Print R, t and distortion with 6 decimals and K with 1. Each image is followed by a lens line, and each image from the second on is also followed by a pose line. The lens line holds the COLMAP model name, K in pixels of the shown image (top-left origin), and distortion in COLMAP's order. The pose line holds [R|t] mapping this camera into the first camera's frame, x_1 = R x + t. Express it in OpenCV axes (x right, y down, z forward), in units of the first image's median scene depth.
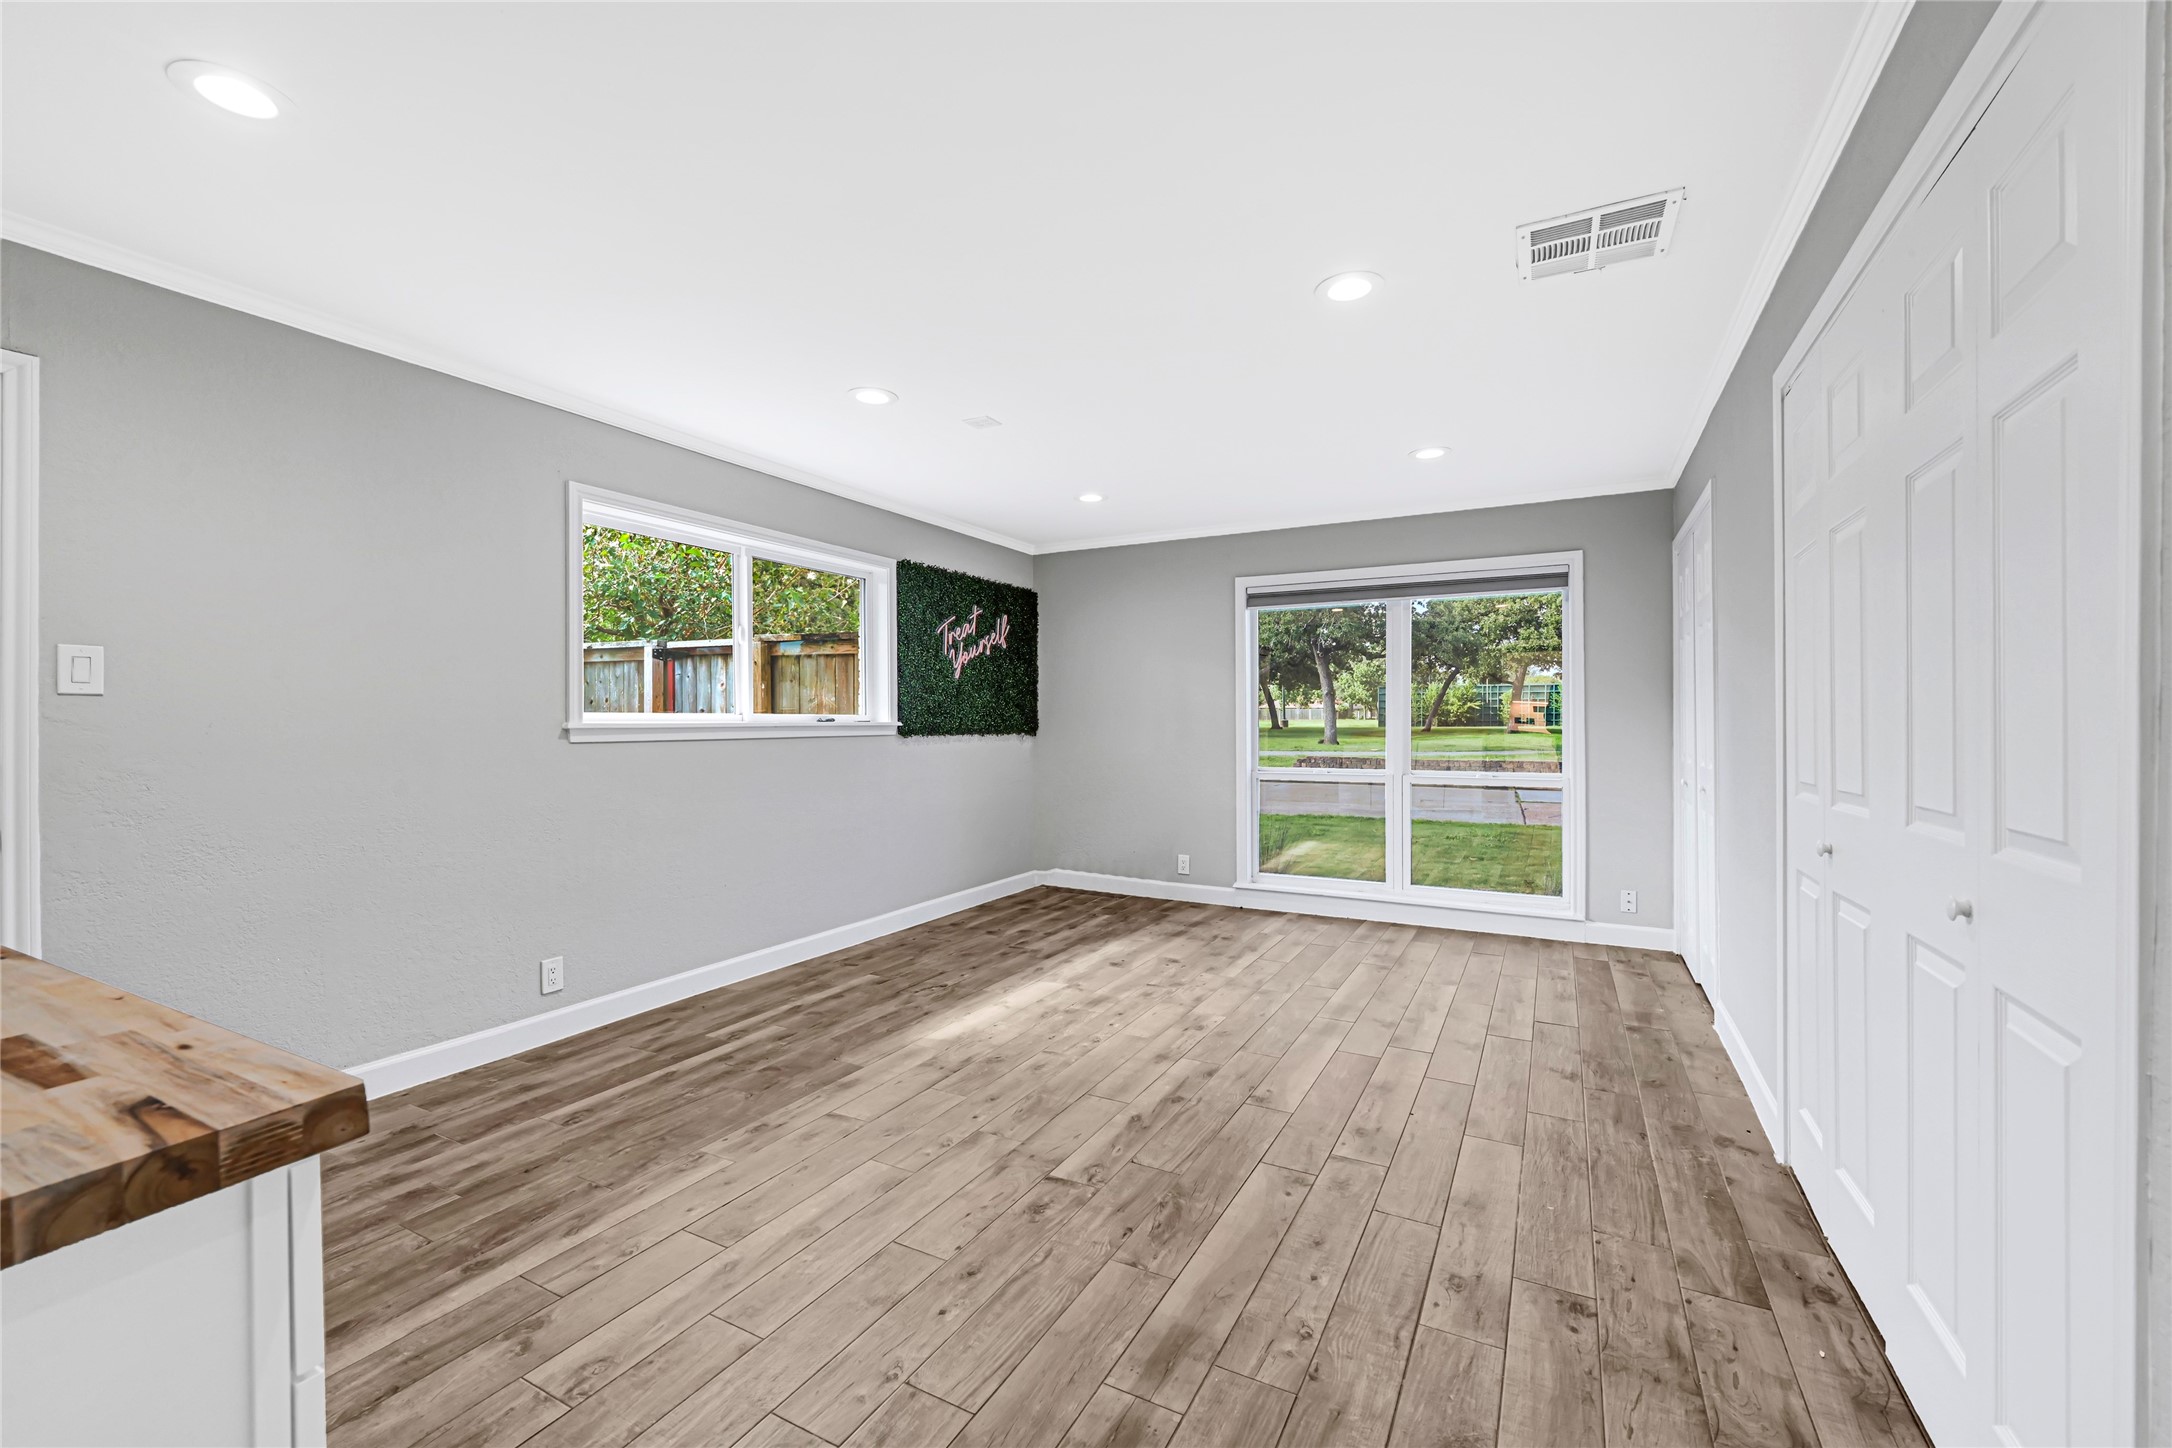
lens RADIAL K [[895.0, 0, 1091.8], [0, 895.0, 715.1], [0, 0, 1]] dist [0.001413, 0.000729]
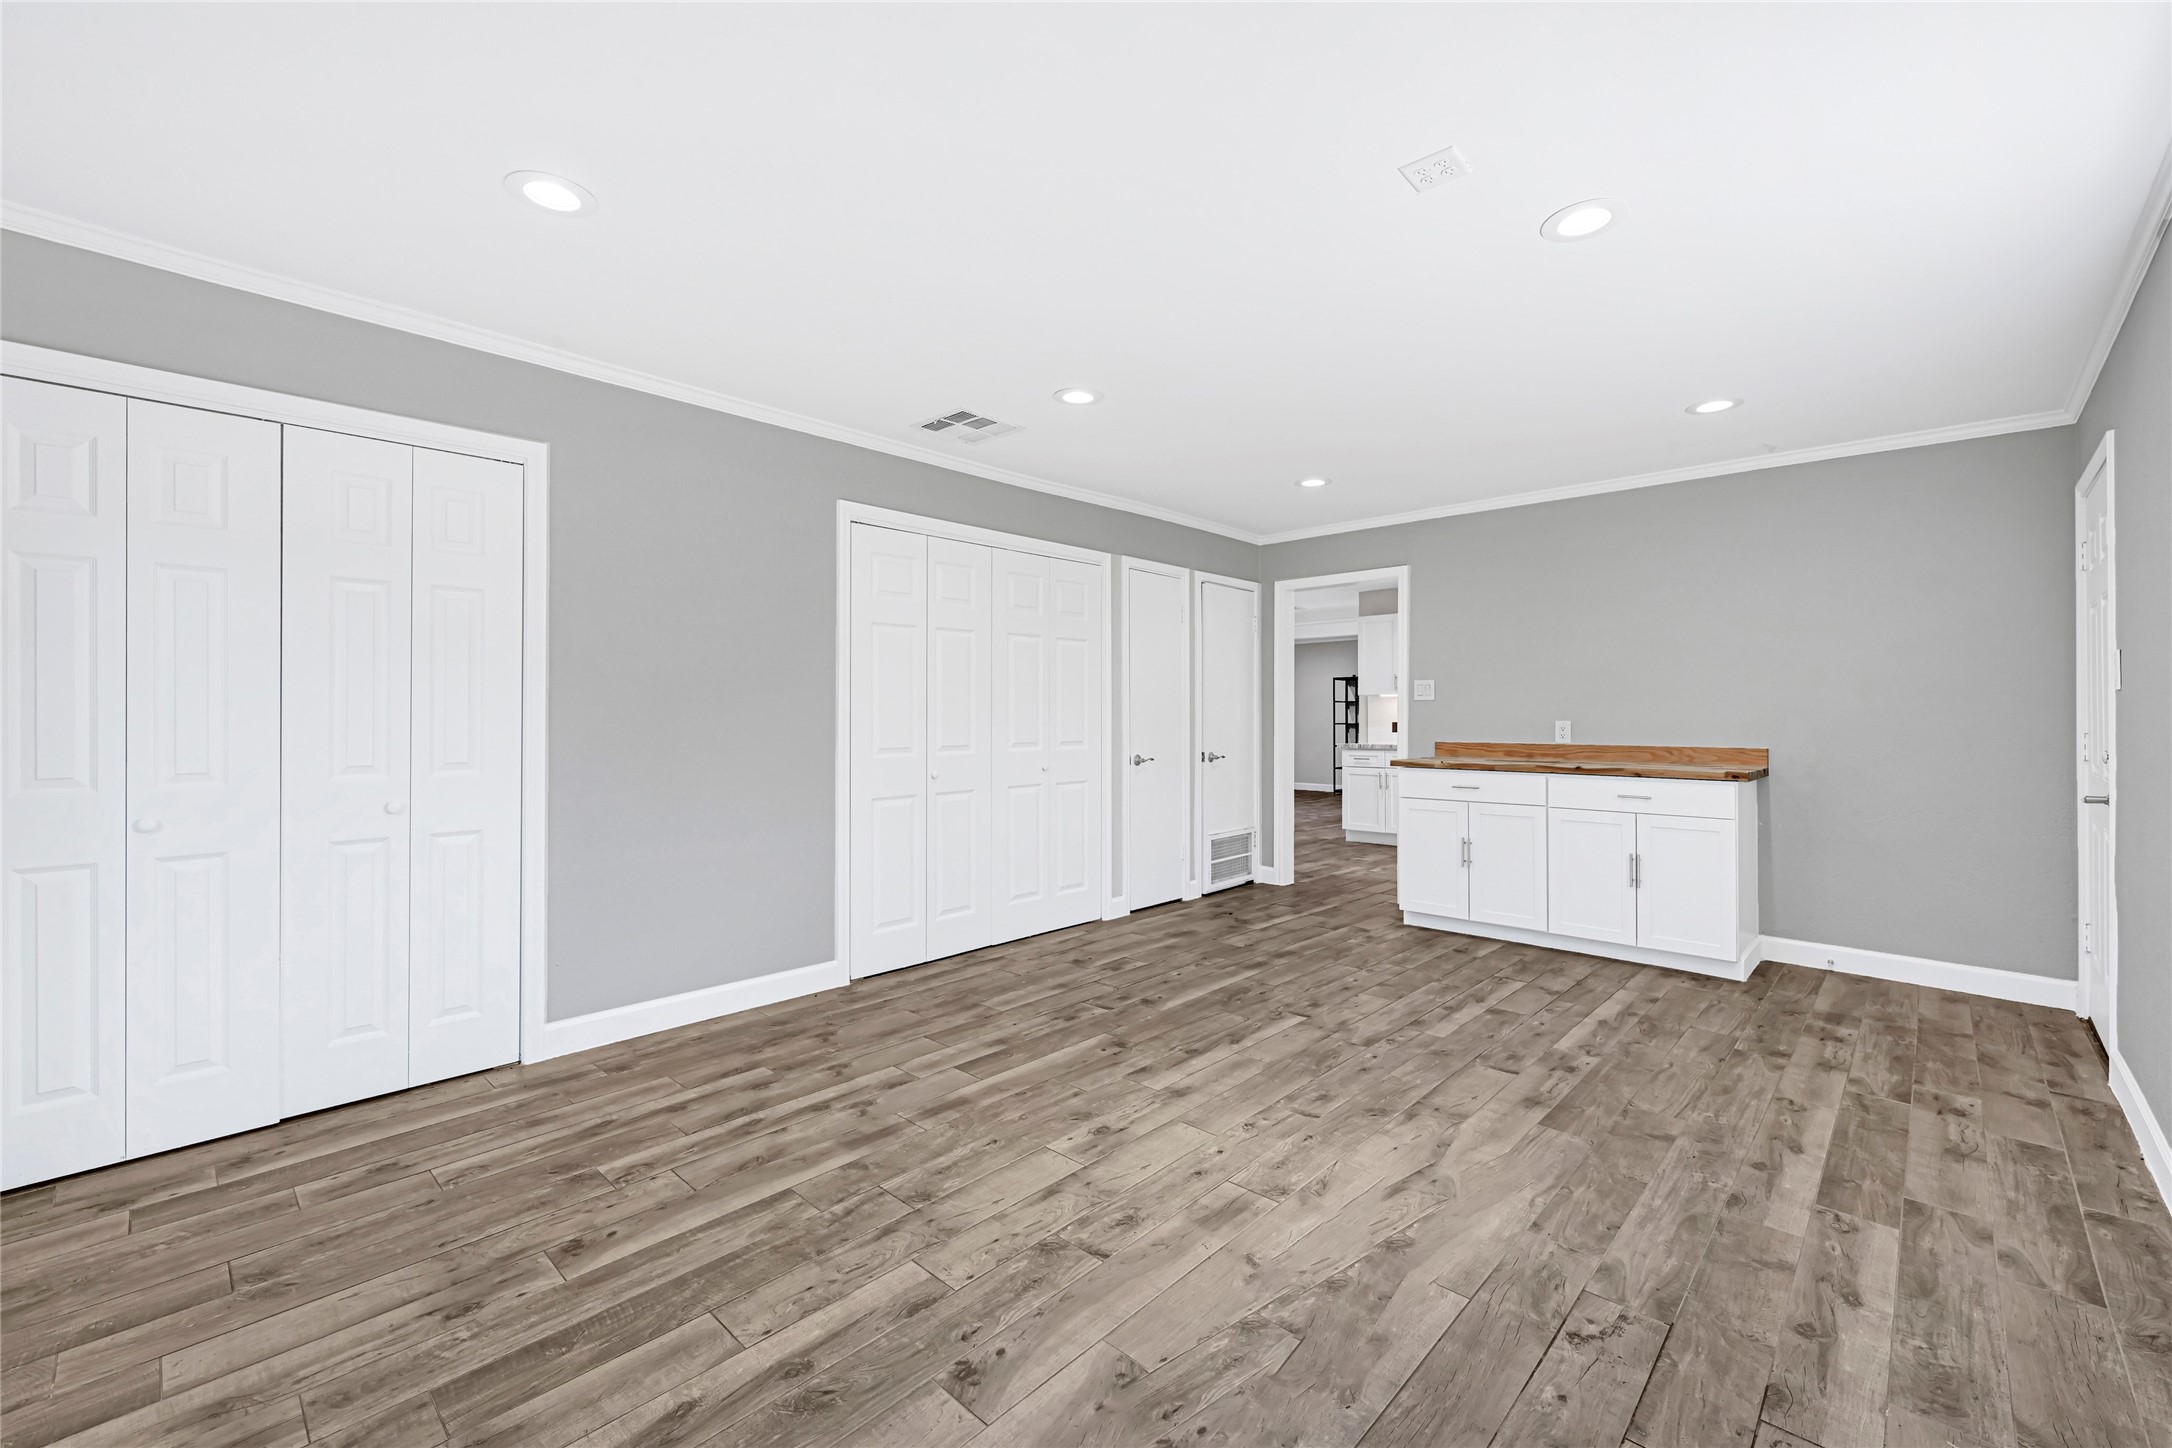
lens RADIAL K [[895.0, 0, 1090.3], [0, 895.0, 706.2], [0, 0, 1]] dist [0.001413, 0.000729]
pose [[-0.962523, 0.005421, 0.271147, -0.081415], [0.000433, 0.999830, -0.018452, 0.016569], [-0.271200, -0.017643, -0.962361, 1.946930]]
